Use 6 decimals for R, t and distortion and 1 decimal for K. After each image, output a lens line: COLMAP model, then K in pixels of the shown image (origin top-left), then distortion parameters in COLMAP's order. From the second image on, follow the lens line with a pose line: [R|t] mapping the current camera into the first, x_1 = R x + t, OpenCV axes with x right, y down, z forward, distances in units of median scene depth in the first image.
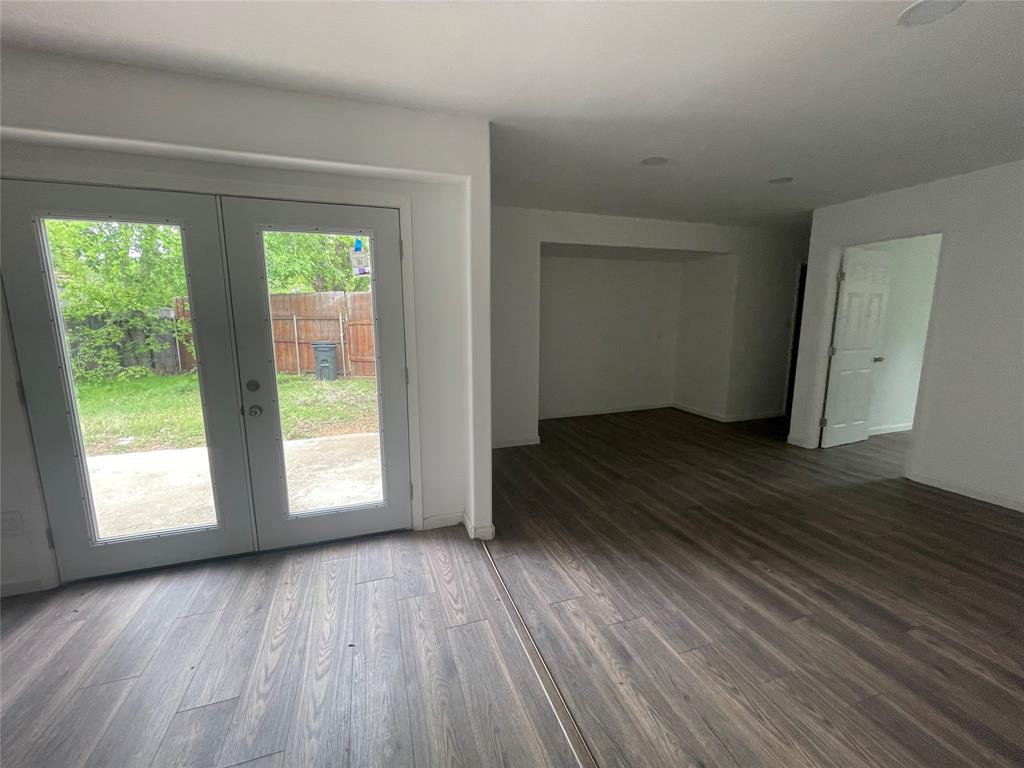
lens RADIAL K [[416.5, 0, 511.2], [0, 416.5, 380.0], [0, 0, 1]] dist [0.002976, 0.001579]
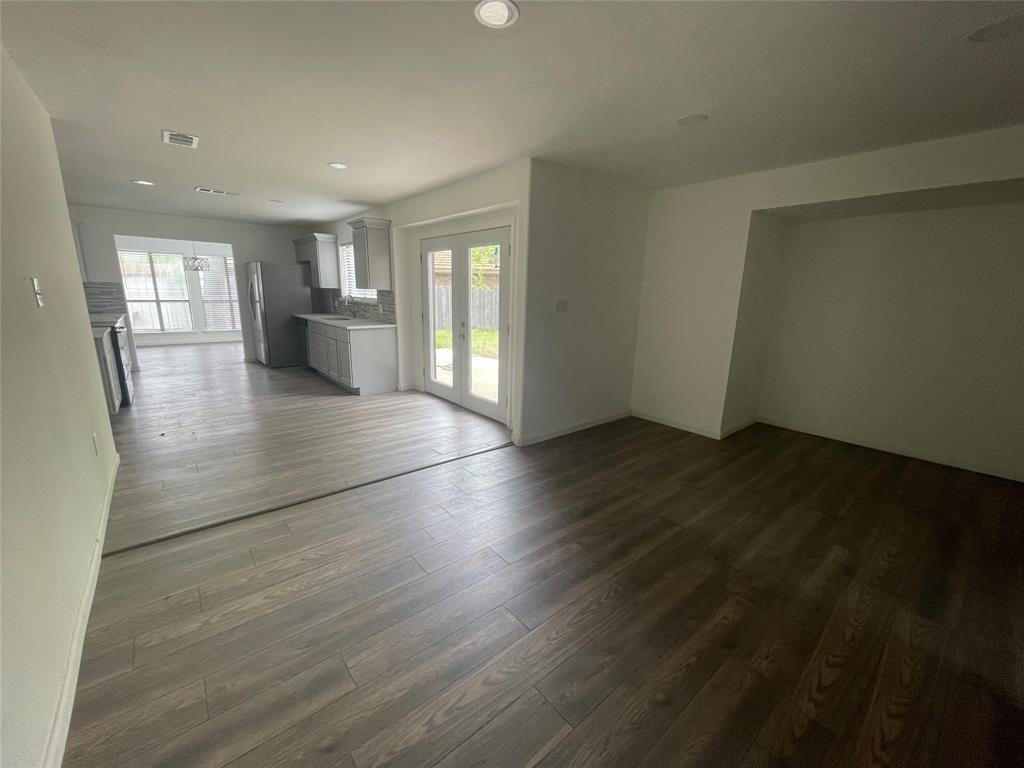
lens RADIAL K [[416.5, 0, 513.9], [0, 416.5, 381.9], [0, 0, 1]] dist [0.002976, 0.001579]
pose [[0.362353, 0.210927, -0.907860, 1.331685], [-0.167835, 0.972900, 0.159051, -0.076200], [0.916805, 0.094738, 0.387934, 0.427837]]
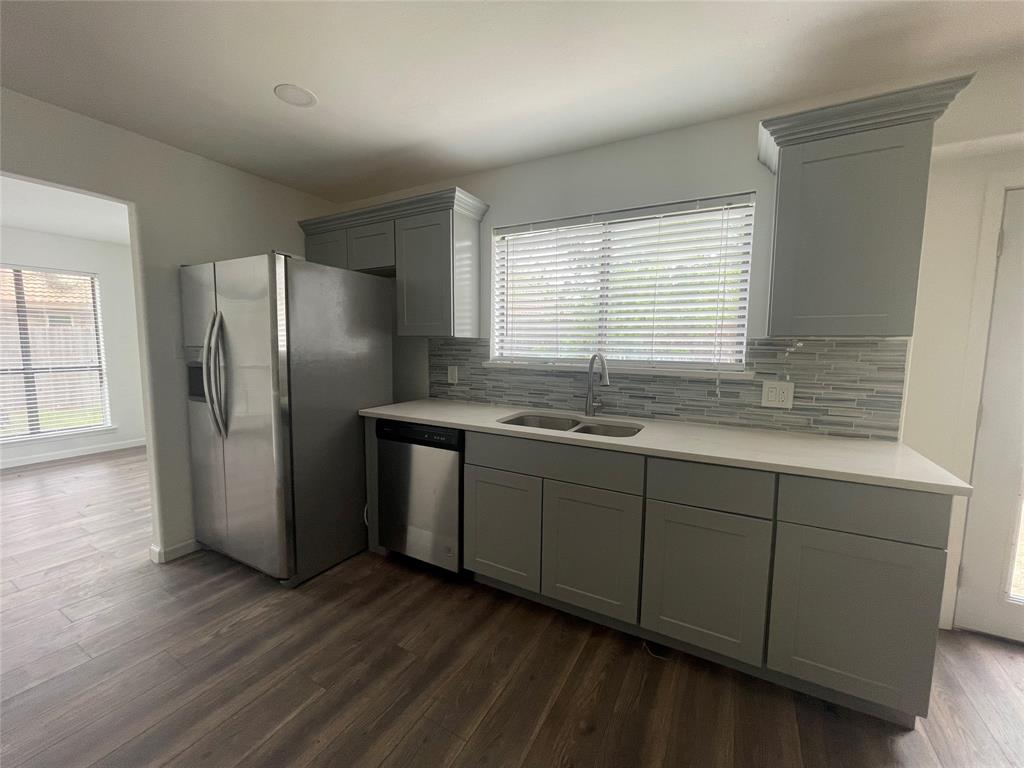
lens RADIAL K [[416.5, 0, 503.6], [0, 416.5, 383.5], [0, 0, 1]] dist [0.002976, 0.001579]
pose [[0.672857, 0.079895, -0.735445, -0.328323], [-0.126830, 0.991890, -0.008283, 0.036756], [0.728819, 0.098850, 0.677533, -0.119572]]
